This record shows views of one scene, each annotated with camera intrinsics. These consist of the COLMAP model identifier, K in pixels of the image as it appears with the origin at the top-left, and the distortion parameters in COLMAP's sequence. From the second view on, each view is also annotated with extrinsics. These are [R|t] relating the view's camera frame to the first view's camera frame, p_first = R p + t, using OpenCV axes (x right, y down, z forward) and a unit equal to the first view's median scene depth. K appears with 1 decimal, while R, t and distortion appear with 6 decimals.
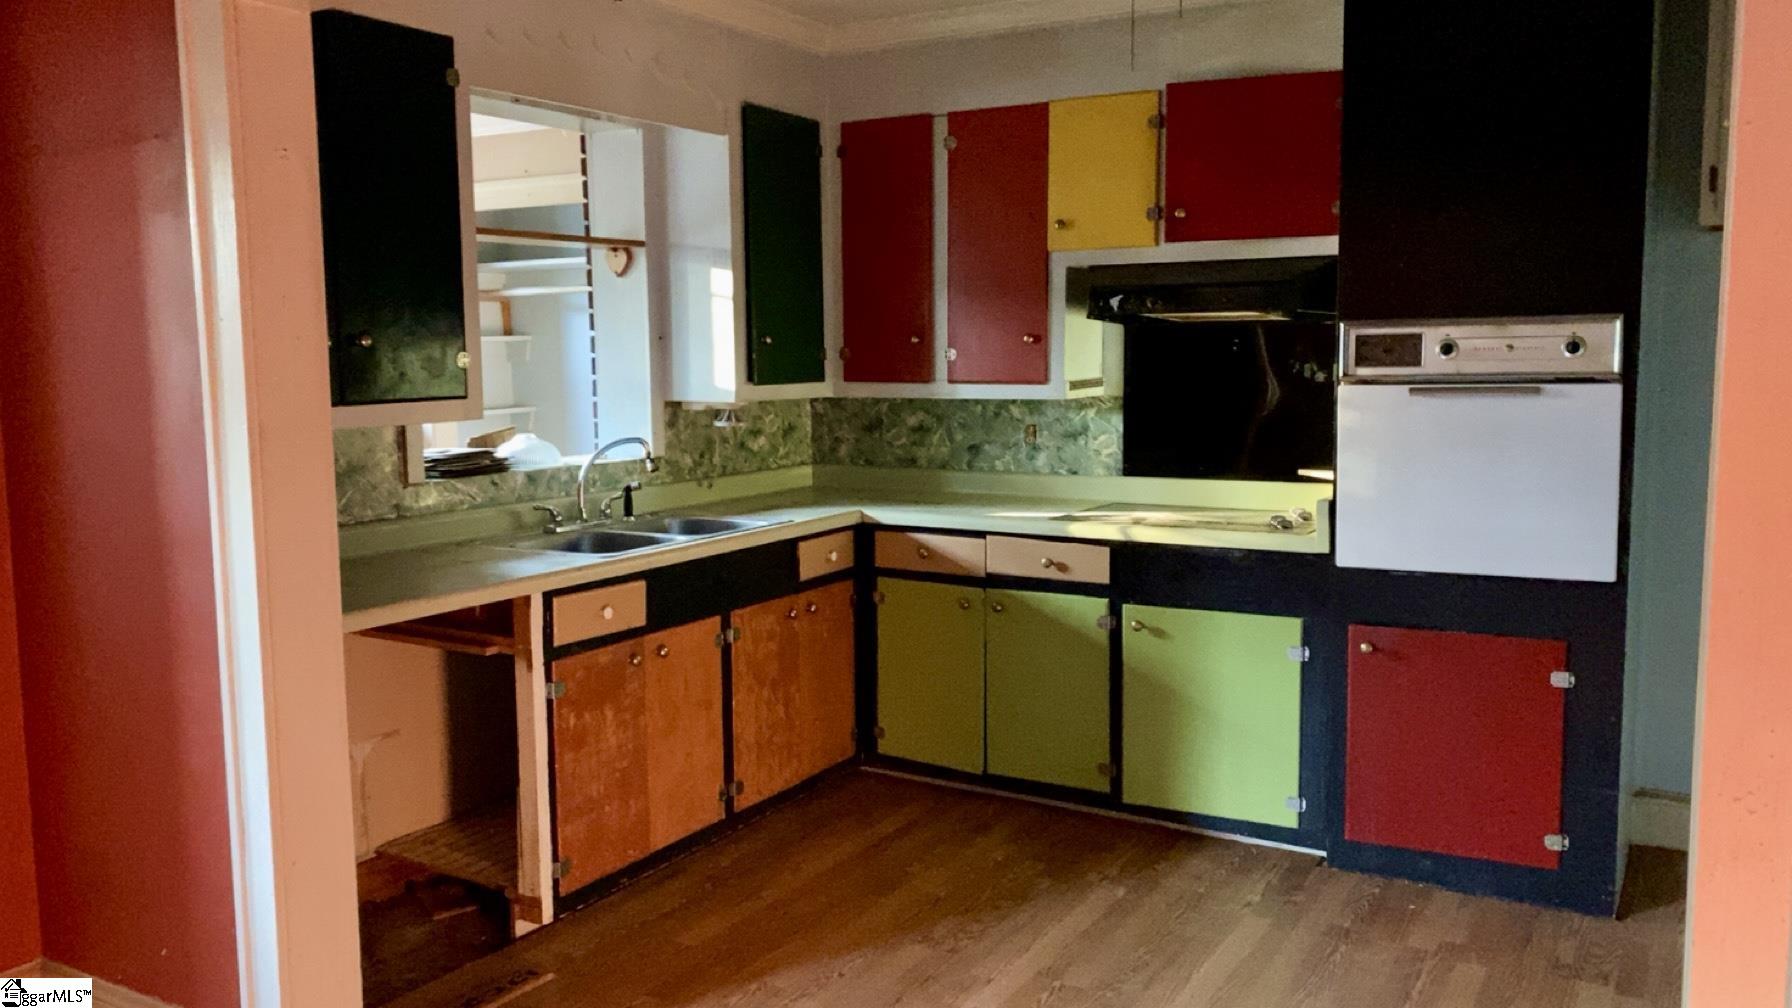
lens RADIAL K [[1395.5, 0, 859.5], [0, 1395.5, 508.3], [0, 0, 1]] dist [0.102911, -0.260351]
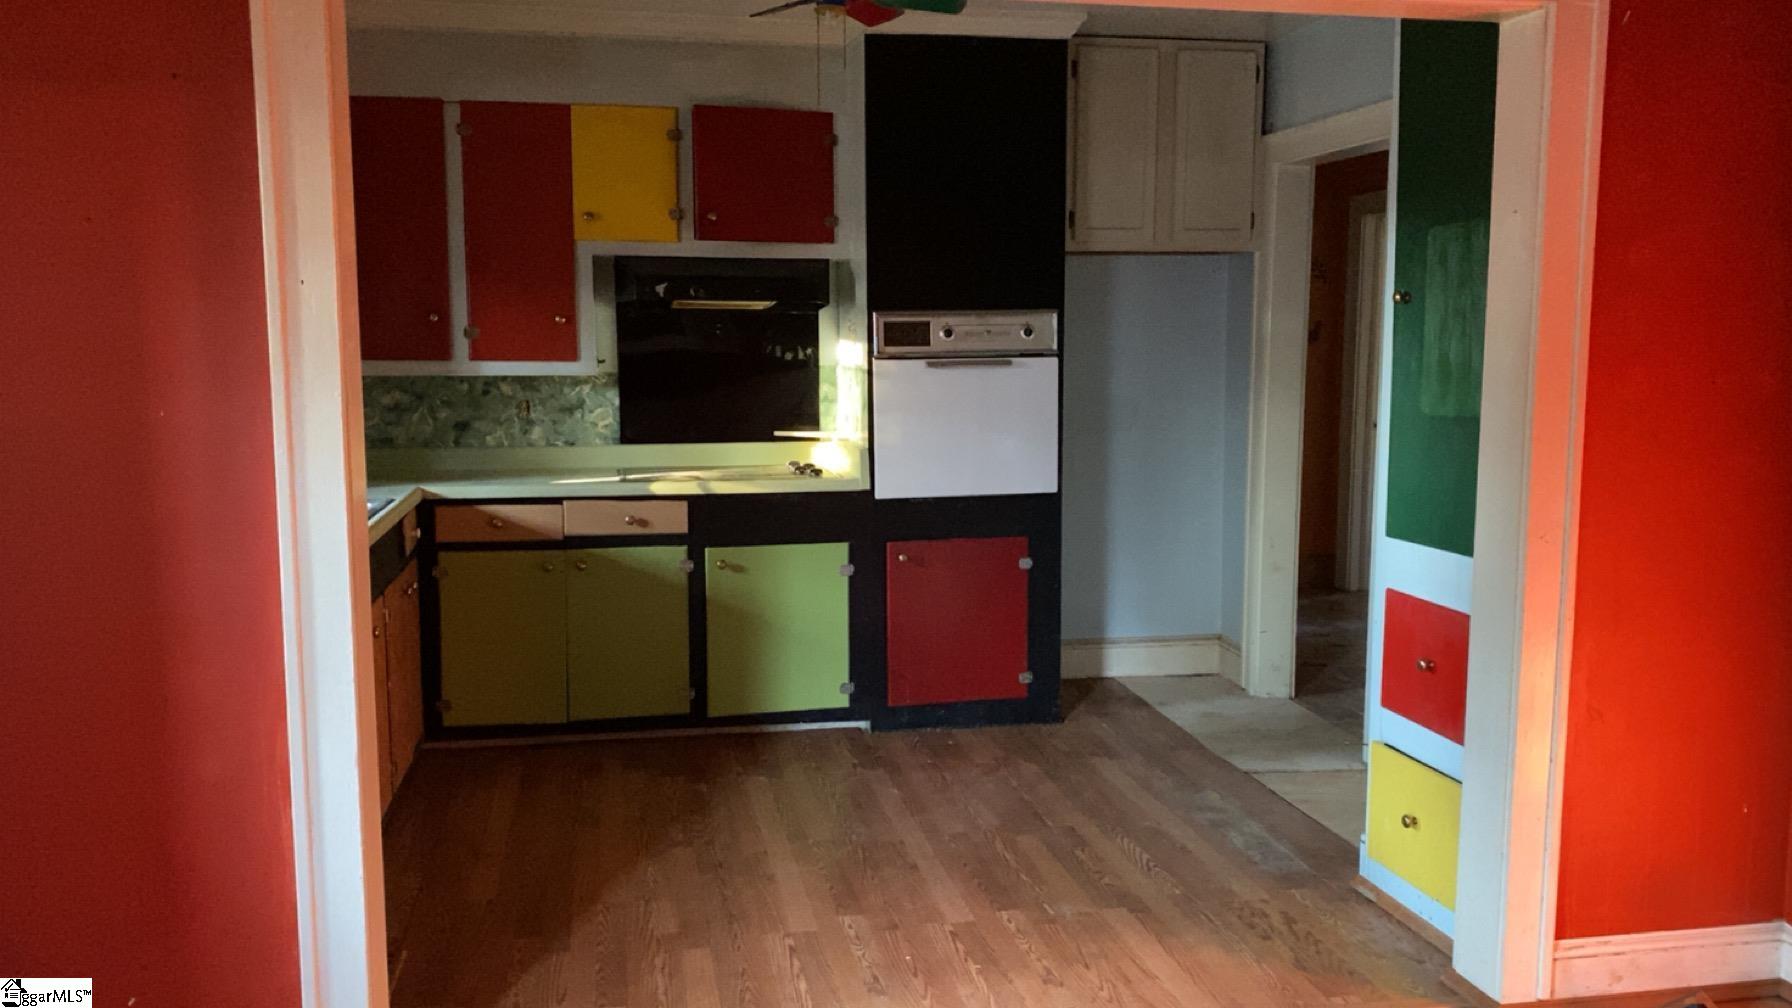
lens RADIAL K [[1421.0, 0, 891.2], [0, 1421.0, 524.0], [0, 0, 1]] dist [0.113670, -0.458506]
pose [[0.733725, -0.080204, 0.674697, -0.484599], [0.070038, 0.996647, 0.042310, 0.008294], [-0.675827, 0.016211, 0.736882, 0.015157]]
